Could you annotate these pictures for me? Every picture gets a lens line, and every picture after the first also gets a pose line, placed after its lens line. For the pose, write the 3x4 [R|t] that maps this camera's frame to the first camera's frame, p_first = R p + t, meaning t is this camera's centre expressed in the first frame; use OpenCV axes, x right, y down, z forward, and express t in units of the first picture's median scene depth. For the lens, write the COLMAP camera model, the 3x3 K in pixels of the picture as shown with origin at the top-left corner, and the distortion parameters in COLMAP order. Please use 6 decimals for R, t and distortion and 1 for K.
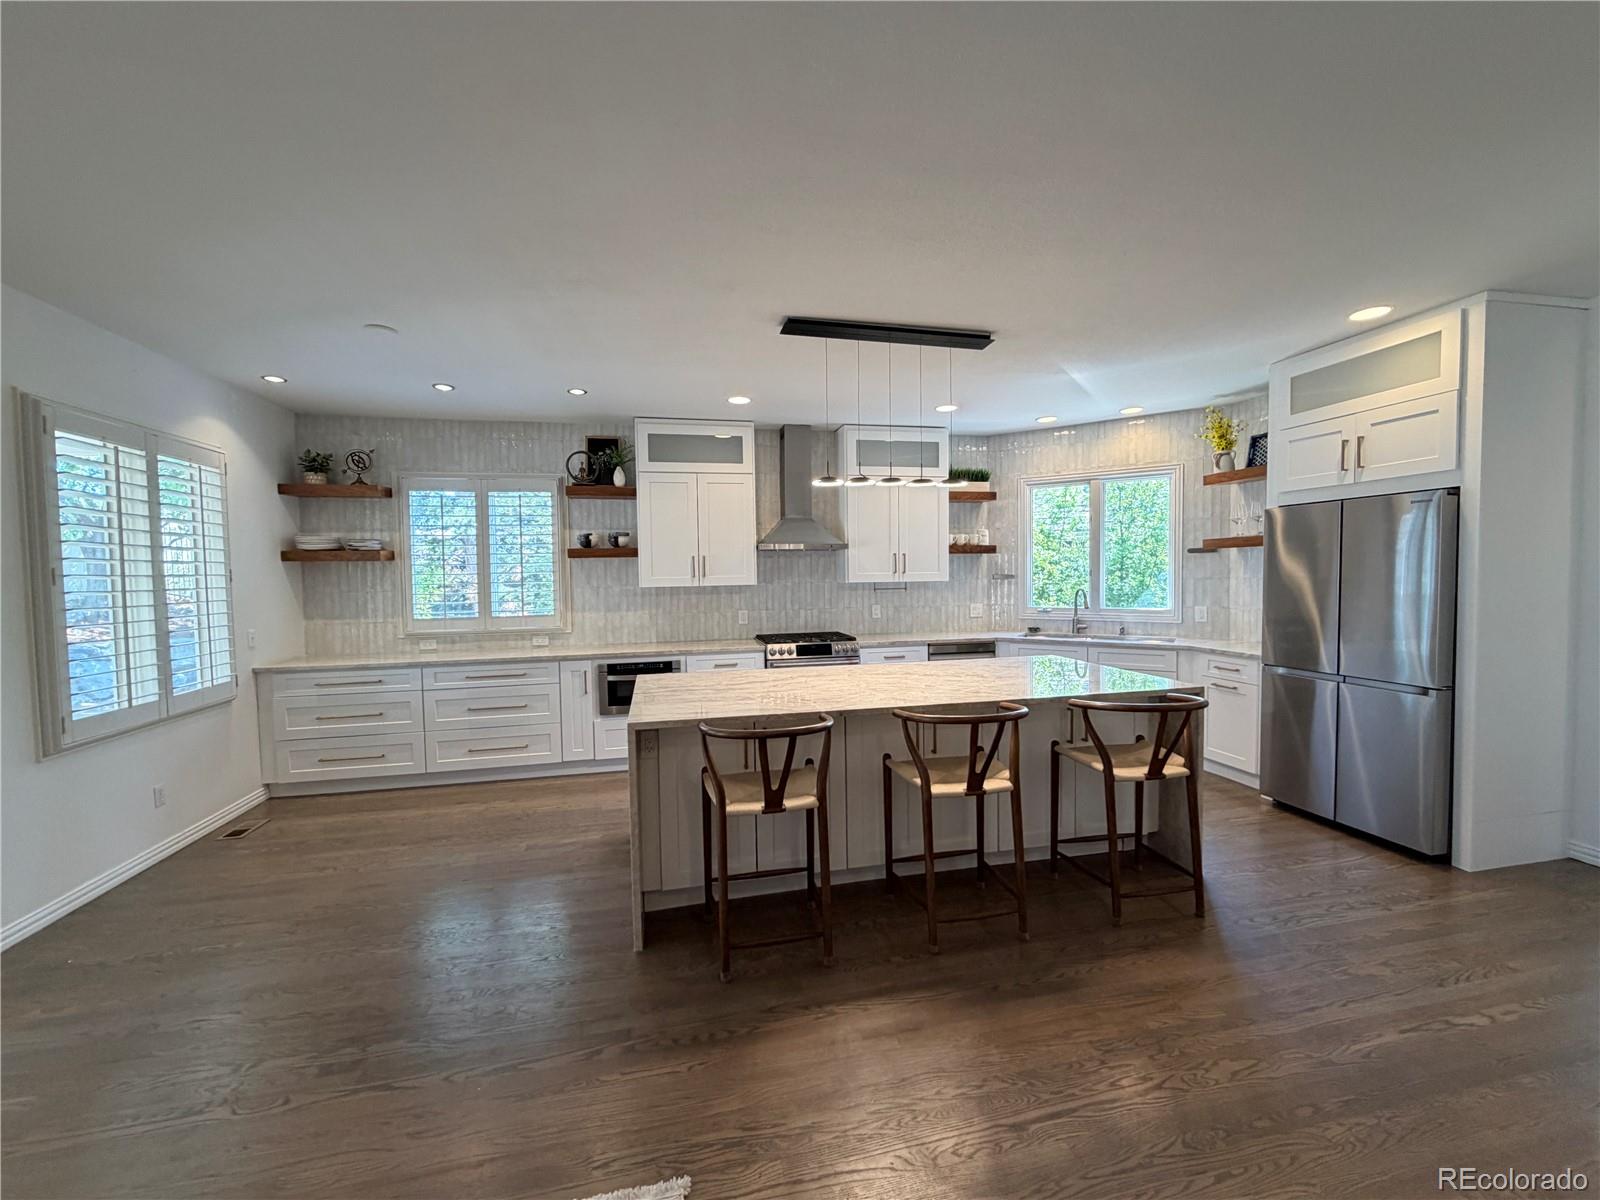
lens RADIAL K [[637.8, 0, 796.3], [0, 637.8, 598.4], [0, 0, 1]] dist [-0.000610, 0.000140]
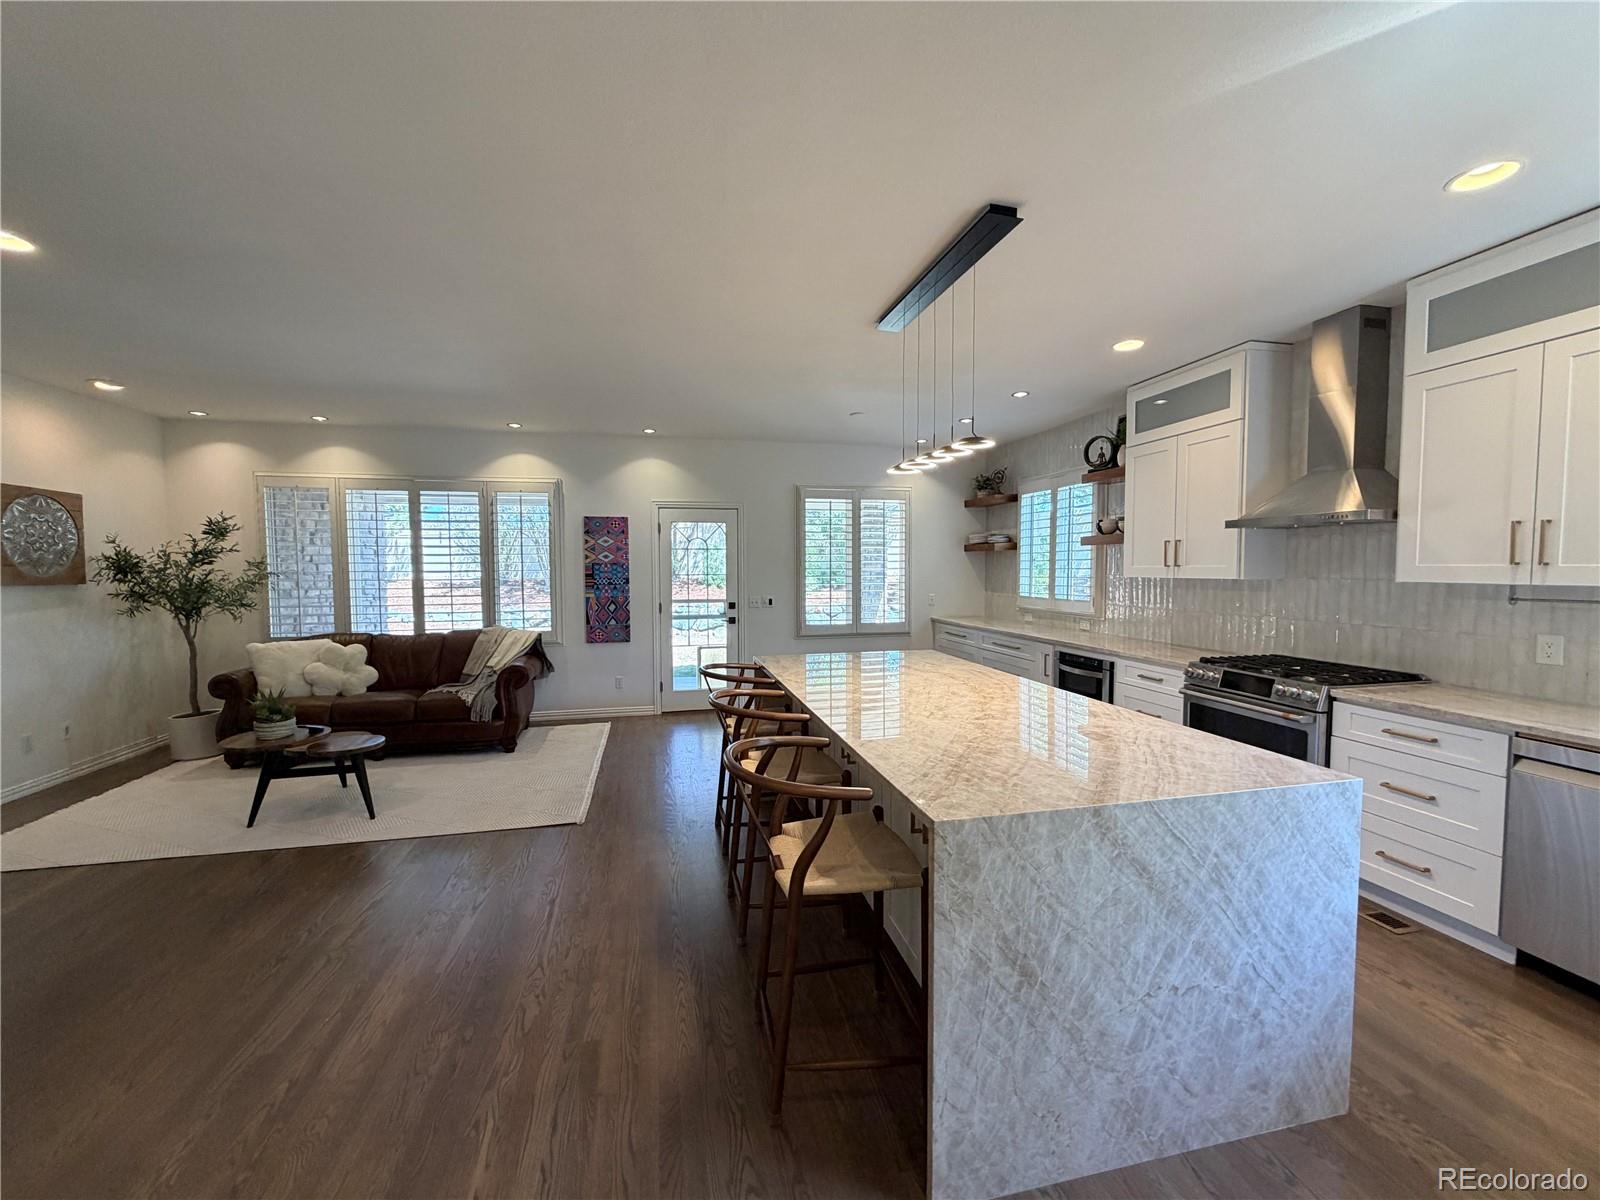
lens RADIAL K [[637.8, 0, 796.7], [0, 637.8, 598.1], [0, 0, 1]] dist [-0.000610, 0.000140]
pose [[0.006076, 0.065766, -0.997817, 0.710395], [-0.035485, 0.997221, 0.065511, -0.032846], [0.999352, 0.035010, 0.008393, 0.579397]]
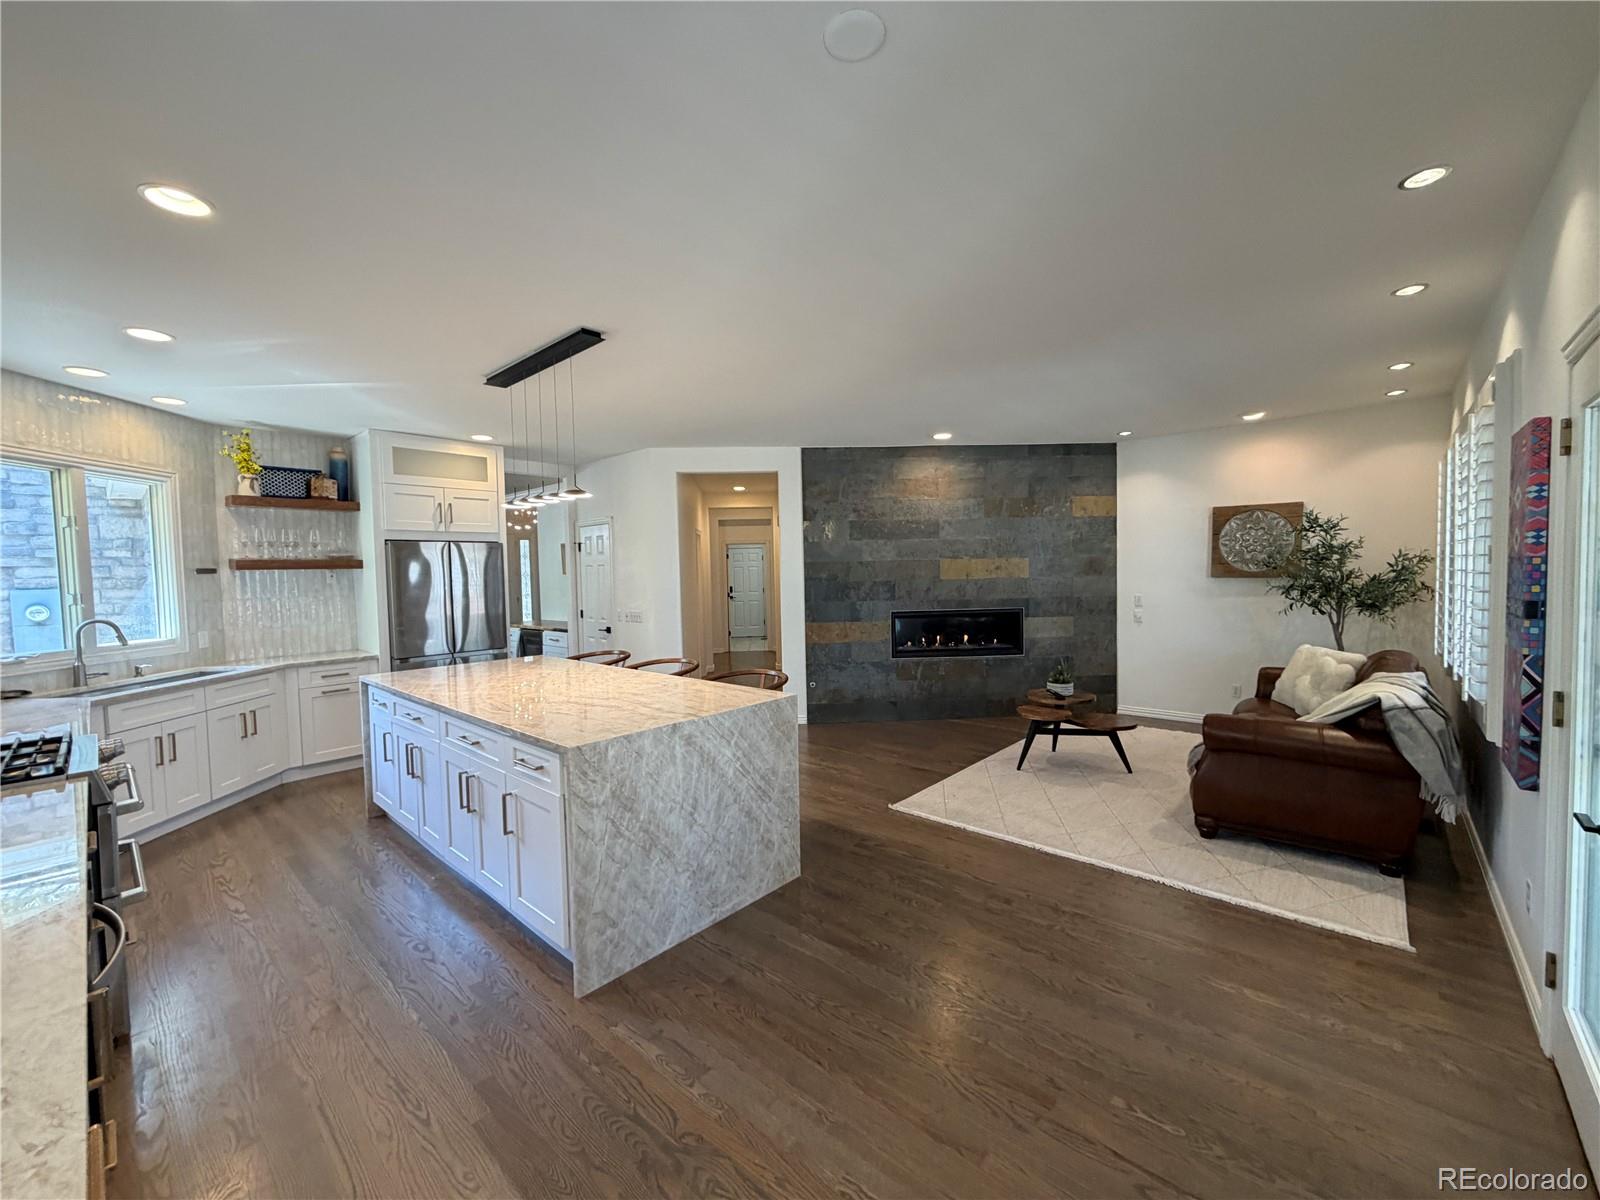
lens RADIAL K [[637.8, 0, 795.5], [0, 637.8, 597.6], [0, 0, 1]] dist [-0.000610, 0.000140]
pose [[-0.581636, -0.005638, 0.813430, -0.687049], [0.063257, 0.996634, 0.052139, -0.033384], [-0.810986, 0.081782, -0.579322, 0.916092]]
